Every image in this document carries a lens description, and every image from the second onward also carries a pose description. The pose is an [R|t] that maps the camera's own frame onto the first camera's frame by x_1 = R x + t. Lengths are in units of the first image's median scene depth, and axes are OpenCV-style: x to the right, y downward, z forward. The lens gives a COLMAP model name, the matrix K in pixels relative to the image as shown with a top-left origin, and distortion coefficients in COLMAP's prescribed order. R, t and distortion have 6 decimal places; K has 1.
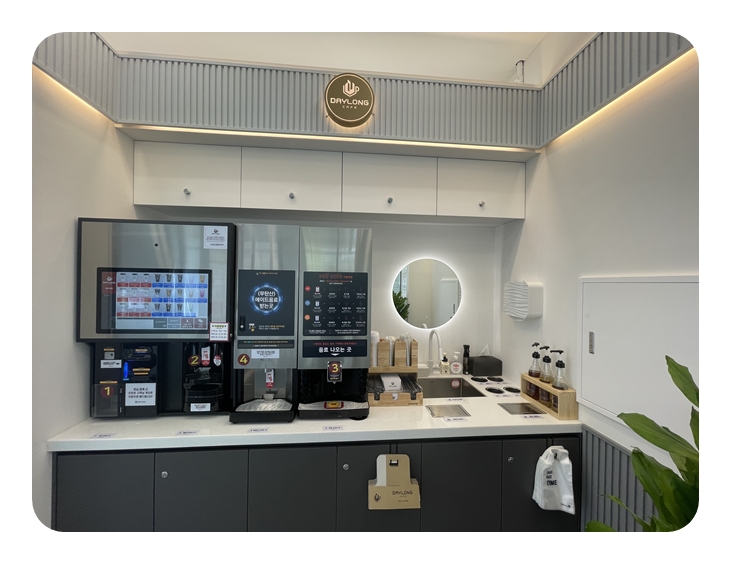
lens RADIAL K [[270.2, 0, 363.7], [0, 270.2, 283.0], [0, 0, 1]] dist [-0.001391, 0.000261]
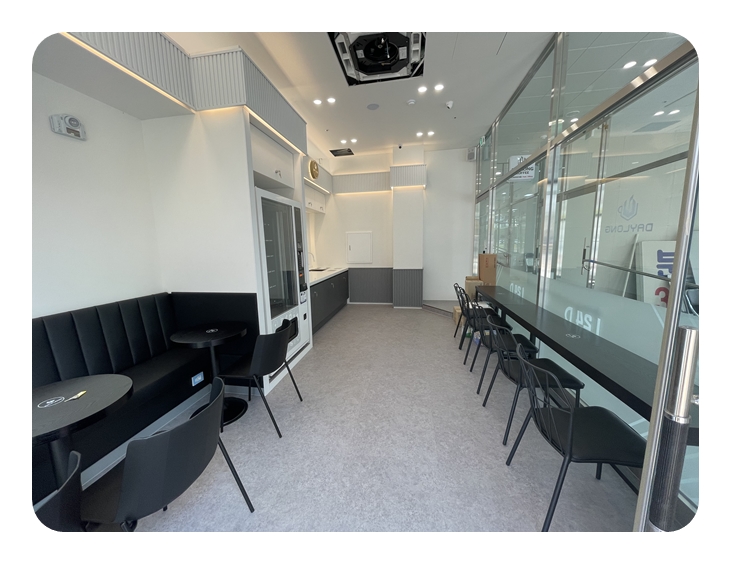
lens RADIAL K [[270.2, 0, 363.7], [0, 270.2, 283.0], [0, 0, 1]] dist [-0.001391, 0.000261]
pose [[0.259516, -0.159998, 0.952393, -3.127229], [0.024079, 0.986946, 0.159241, 0.091150], [-0.965439, -0.018393, 0.259980, -0.328880]]
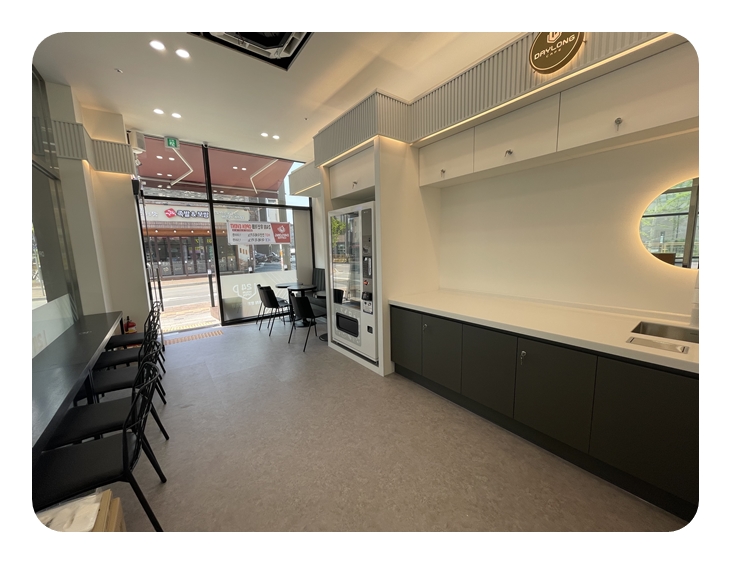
lens RADIAL K [[270.2, 0, 363.7], [0, 270.2, 283.0], [0, 0, 1]] dist [-0.001391, 0.000261]
pose [[0.523813, 0.087671, -0.847310, 0.589992], [0.036521, 0.991464, 0.125165, 0.113937], [0.851050, -0.096508, 0.516139, -0.327160]]
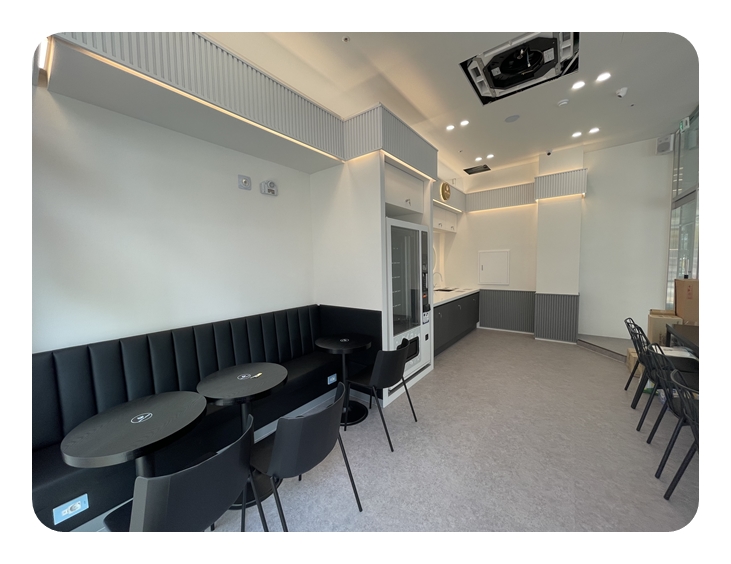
lens RADIAL K [[270.2, 0, 363.7], [0, 270.2, 283.0], [0, 0, 1]] dist [-0.001391, 0.000261]
pose [[0.676154, -0.082896, 0.732082, -3.140565], [0.031925, 0.996013, 0.083295, 0.053787], [-0.736068, -0.032948, 0.676105, -0.408327]]
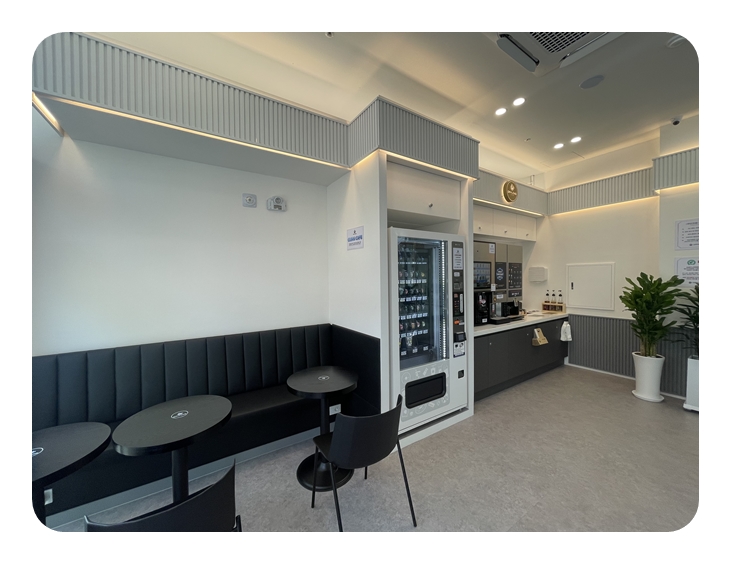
lens RADIAL K [[270.2, 0, 363.7], [0, 270.2, 283.0], [0, 0, 1]] dist [-0.001391, 0.000261]
pose [[0.882238, -0.036571, 0.469381, -2.540401], [0.024934, 0.999209, 0.030986, 0.033444], [-0.470143, -0.015633, 0.882452, -0.559783]]
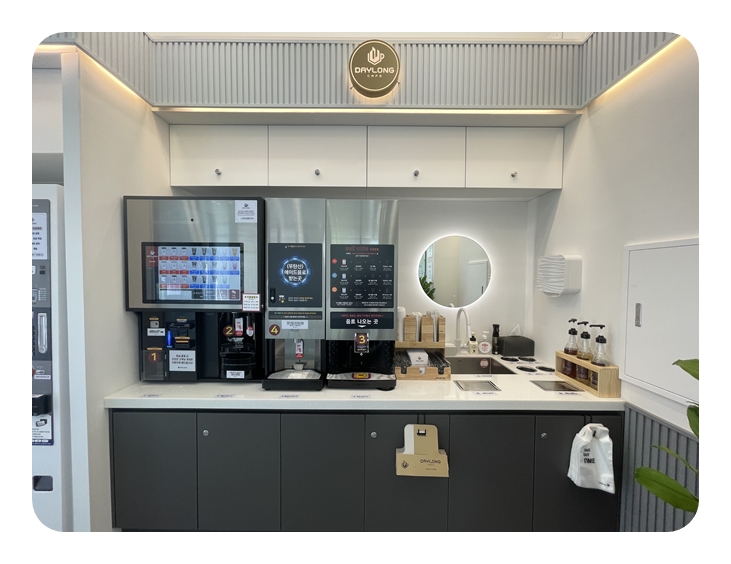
lens RADIAL K [[270.2, 0, 363.7], [0, 270.2, 283.0], [0, 0, 1]] dist [-0.001391, 0.000261]
pose [[0.996260, -0.005544, -0.086224, -0.011716], [0.008257, 0.999481, 0.031149, 0.071330], [0.086007, -0.031745, 0.995789, 0.000675]]
